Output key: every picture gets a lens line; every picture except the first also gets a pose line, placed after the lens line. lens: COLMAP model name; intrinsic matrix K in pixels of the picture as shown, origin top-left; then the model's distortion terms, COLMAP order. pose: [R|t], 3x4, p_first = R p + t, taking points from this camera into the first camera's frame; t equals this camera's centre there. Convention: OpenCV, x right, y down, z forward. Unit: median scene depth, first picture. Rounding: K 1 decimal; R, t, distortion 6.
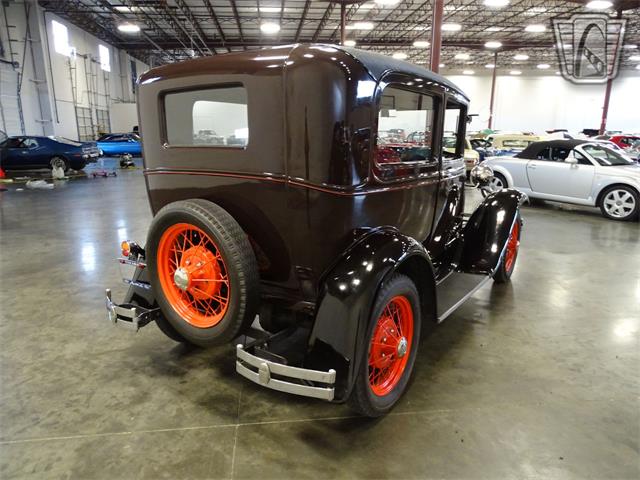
lens RADIAL K [[454.4, 0, 320.8], [0, 454.4, 241.7], [0, 0, 1]] dist [-0.004396, 0.000247]
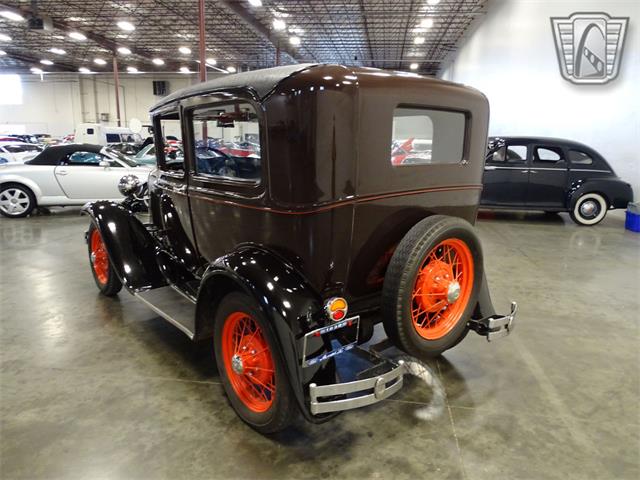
lens RADIAL K [[455.2, 0, 321.8], [0, 455.2, 245.1], [0, 0, 1]] dist [-0.002810, -0.000030]
pose [[0.259295, -0.219864, 0.940439, -0.189844], [0.212639, 0.962845, 0.166474, -0.036707], [-0.942099, 0.156808, 0.296413, 0.136554]]
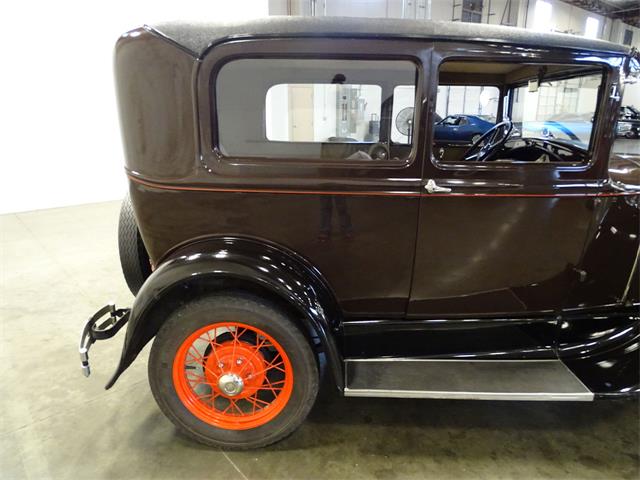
lens RADIAL K [[453.8, 0, 320.0], [0, 453.8, 240.0], [0, 0, 1]] dist [-0.004546, -0.000847]
pose [[0.558131, 0.231124, -0.796914, 0.132372], [-0.198606, 0.969717, 0.142144, -0.026180], [0.805634, 0.078937, 0.587131, 0.096452]]
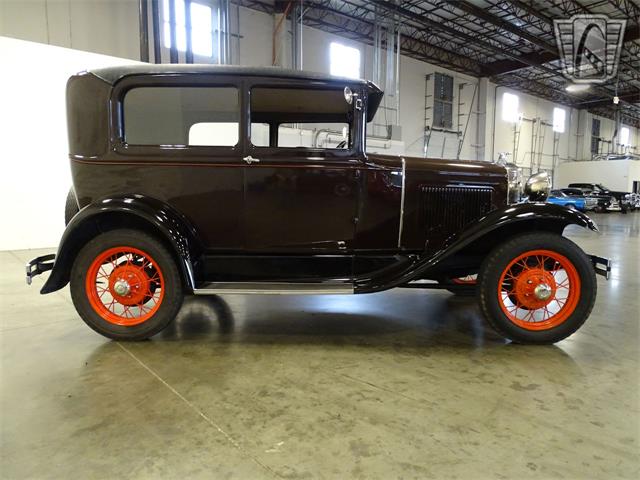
lens RADIAL K [[450.2, 0, 320.0], [0, 450.2, 240.0], [0, 0, 1]] dist [-0.004722, -0.000230]
pose [[0.552228, 0.088411, -0.828992, 0.231564], [-0.202415, 0.978826, -0.030447, 0.004878], [0.808747, 0.184614, 0.558431, 0.111699]]
